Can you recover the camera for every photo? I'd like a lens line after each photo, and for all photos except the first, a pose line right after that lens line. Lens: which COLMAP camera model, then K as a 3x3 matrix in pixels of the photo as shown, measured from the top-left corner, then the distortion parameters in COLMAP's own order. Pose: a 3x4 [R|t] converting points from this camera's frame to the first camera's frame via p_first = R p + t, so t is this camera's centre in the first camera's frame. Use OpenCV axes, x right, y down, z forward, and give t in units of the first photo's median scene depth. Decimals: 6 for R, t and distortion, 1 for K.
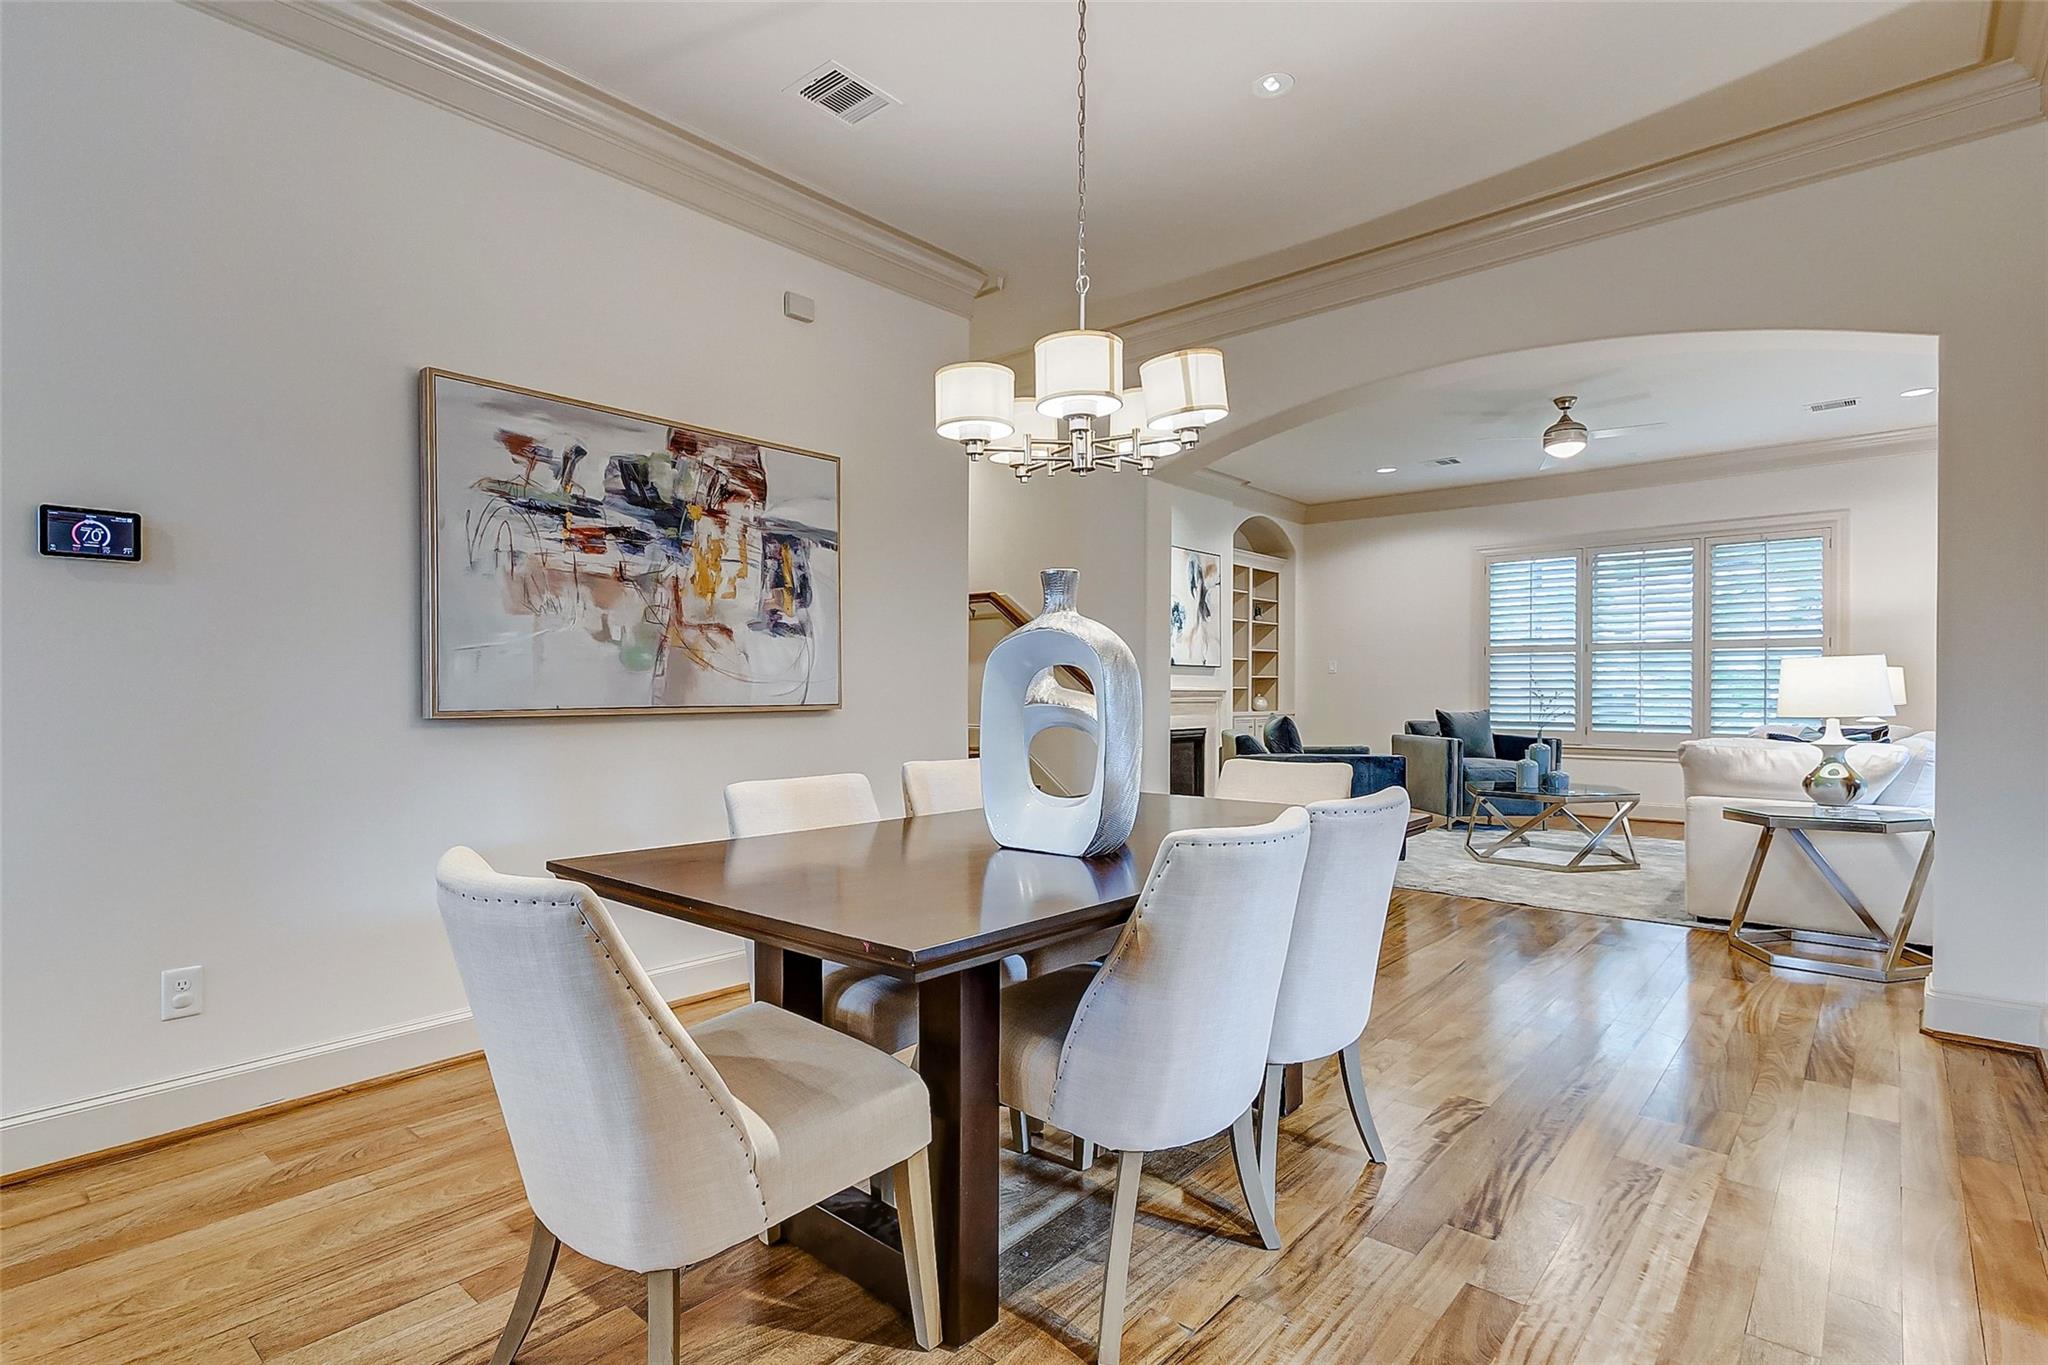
lens RADIAL K [[1008.5, 0, 994.1], [0, 1008.5, 698.9], [0, 0, 1]] dist [0.003484, 0.000096]
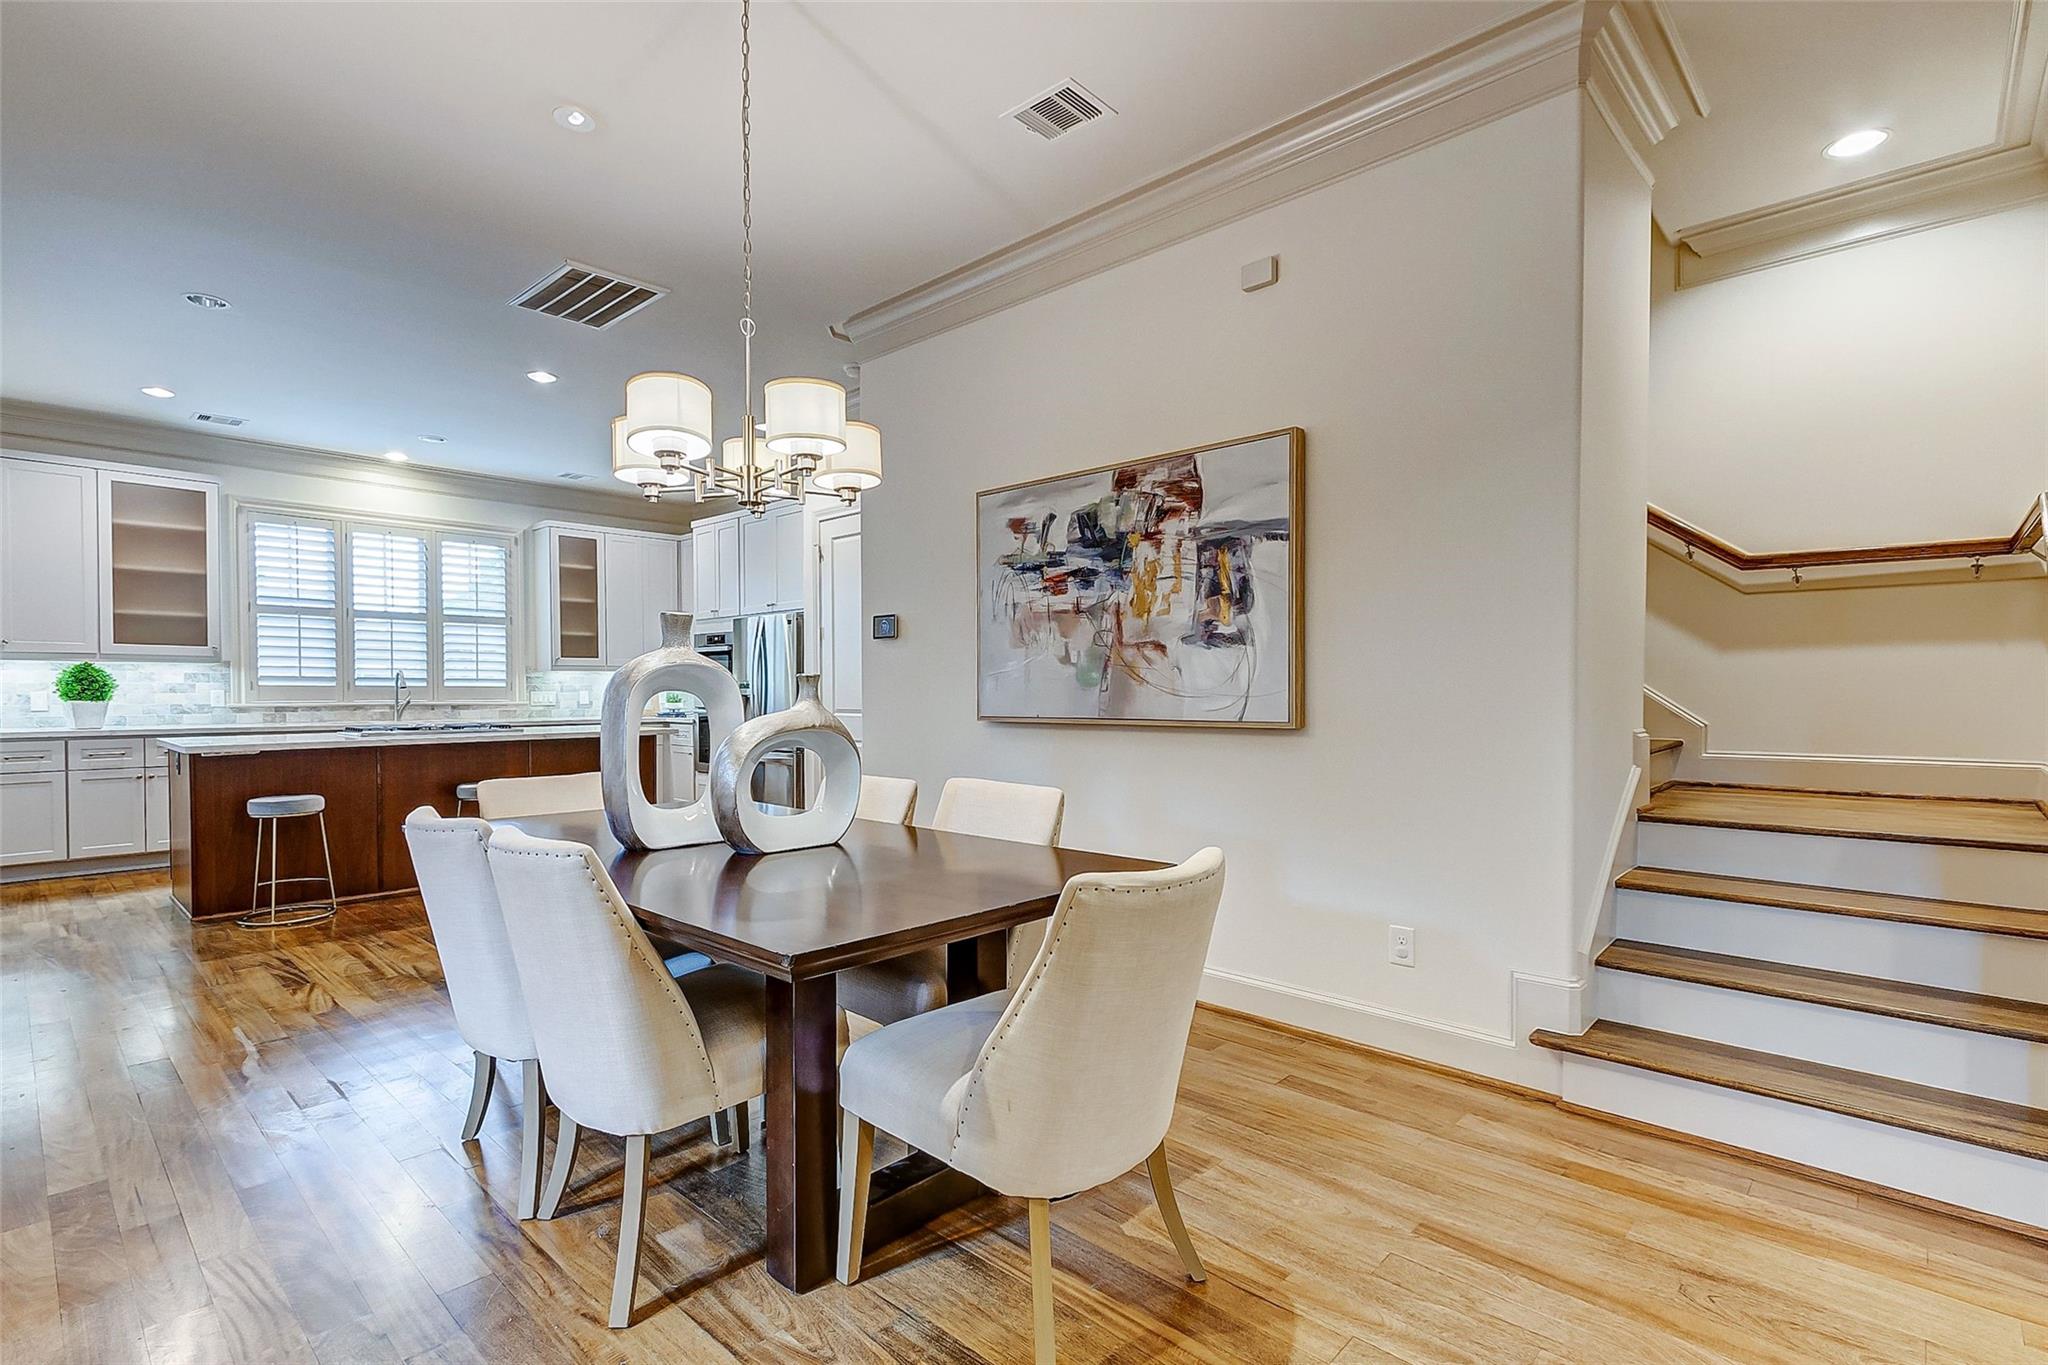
lens RADIAL K [[972.2, 0, 1003.3], [0, 972.2, 710.8], [0, 0, 1]] dist [0.001319, -0.000436]
pose [[-0.046591, 0.022315, -0.998665, 0.691145], [-0.006405, 0.999723, 0.022638, -0.022258], [0.998894, 0.007451, -0.046435, 0.830213]]
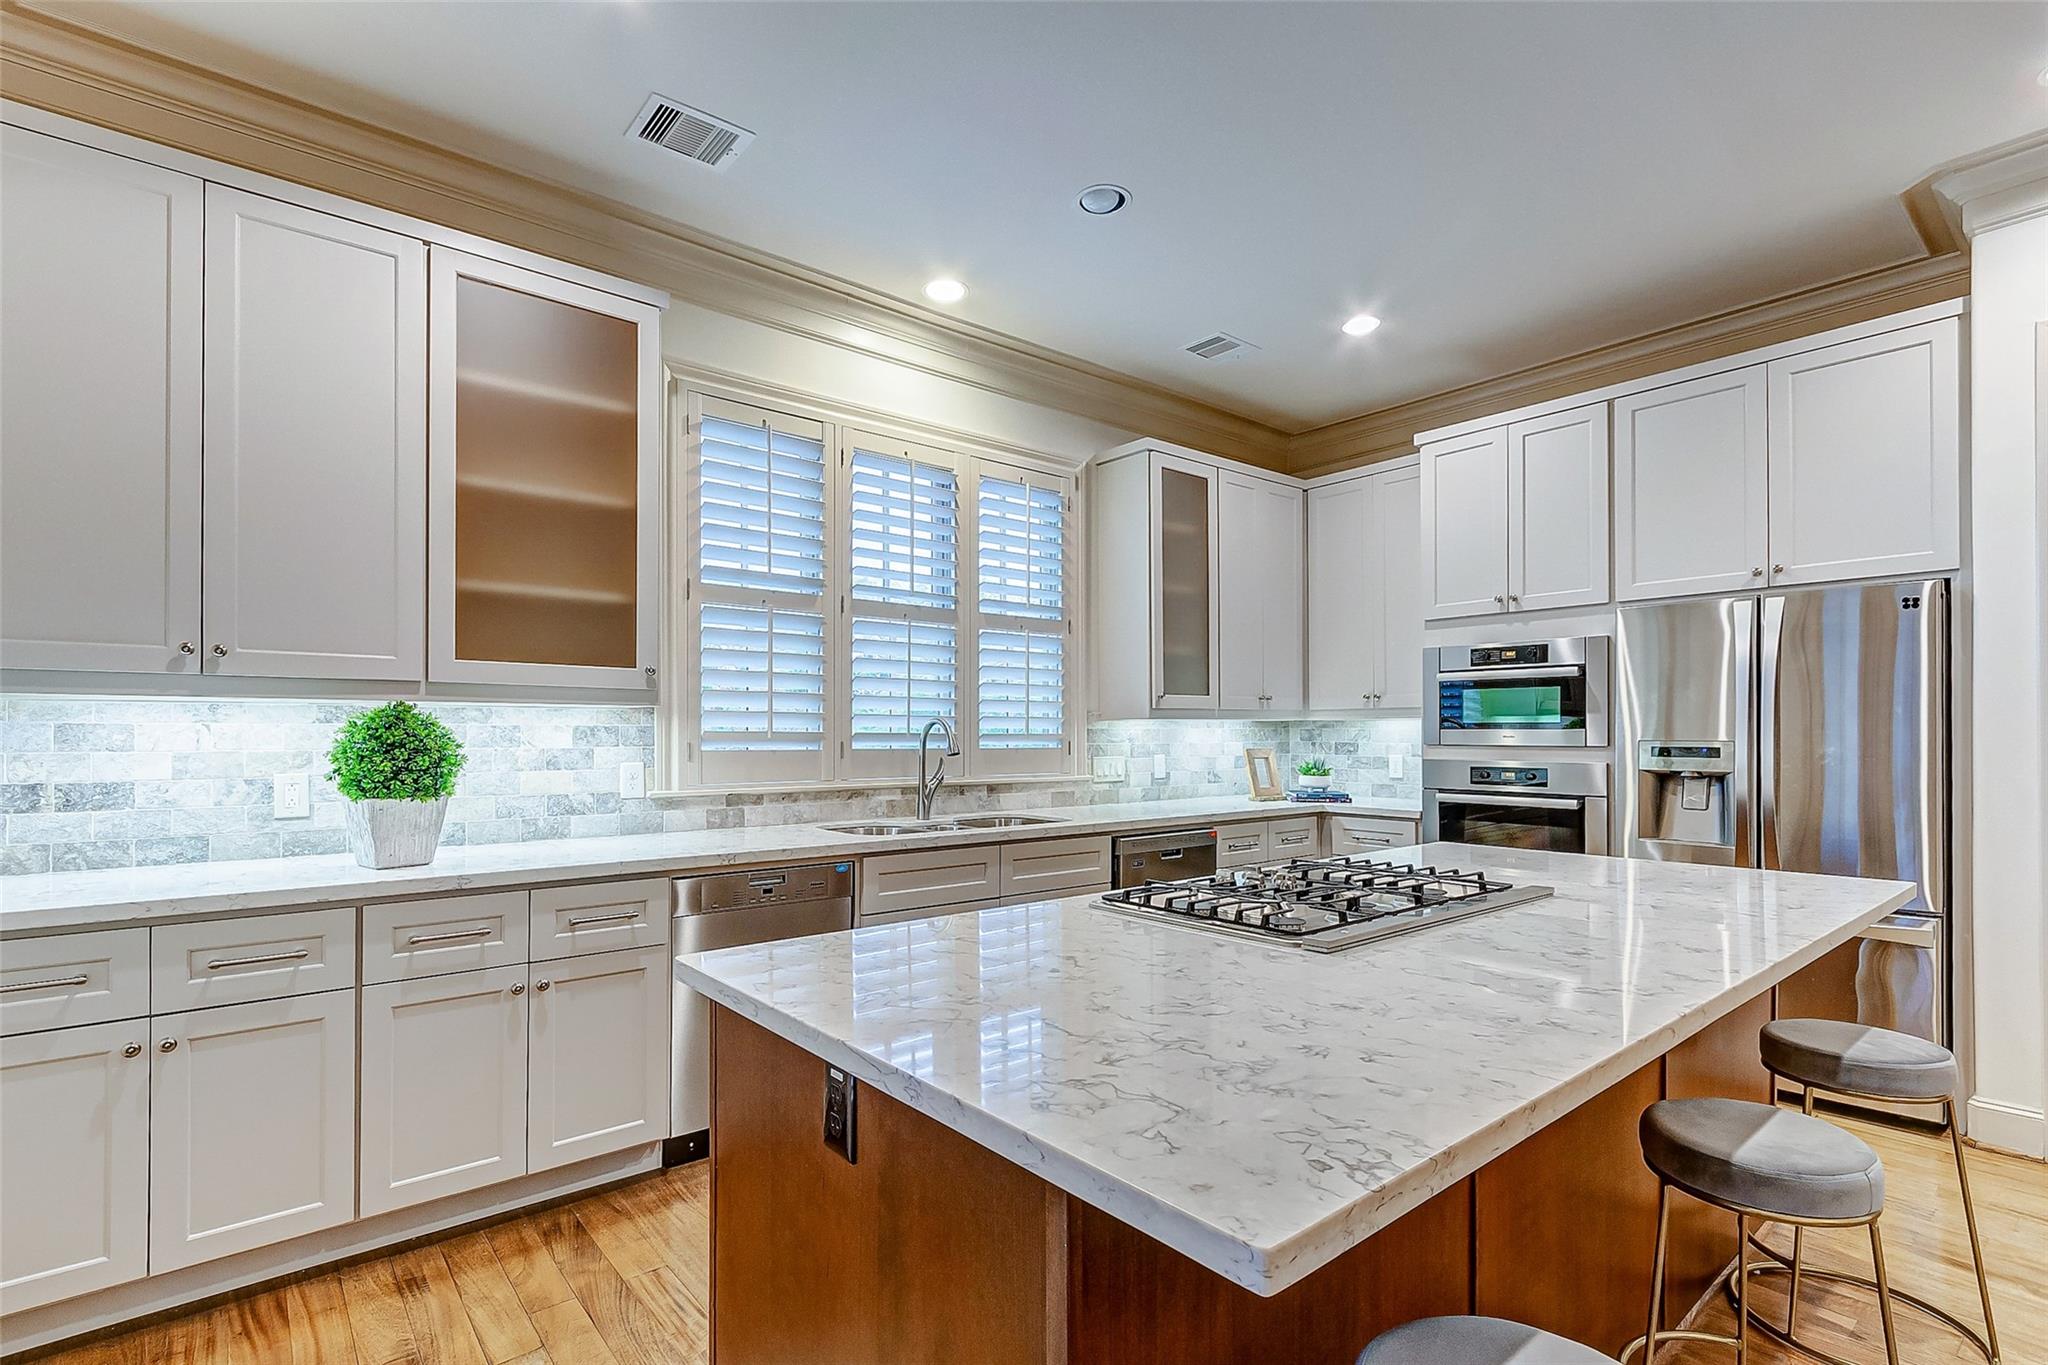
lens RADIAL K [[925.6, 0, 1004.8], [0, 925.6, 729.7], [0, 0, 1]] dist [0.002719, 0.000452]
pose [[-0.155798, -0.003613, -0.987782, -0.348628], [-0.005992, 0.999978, -0.002713, -0.039753], [0.987771, 0.005496, -0.155816, -0.321501]]
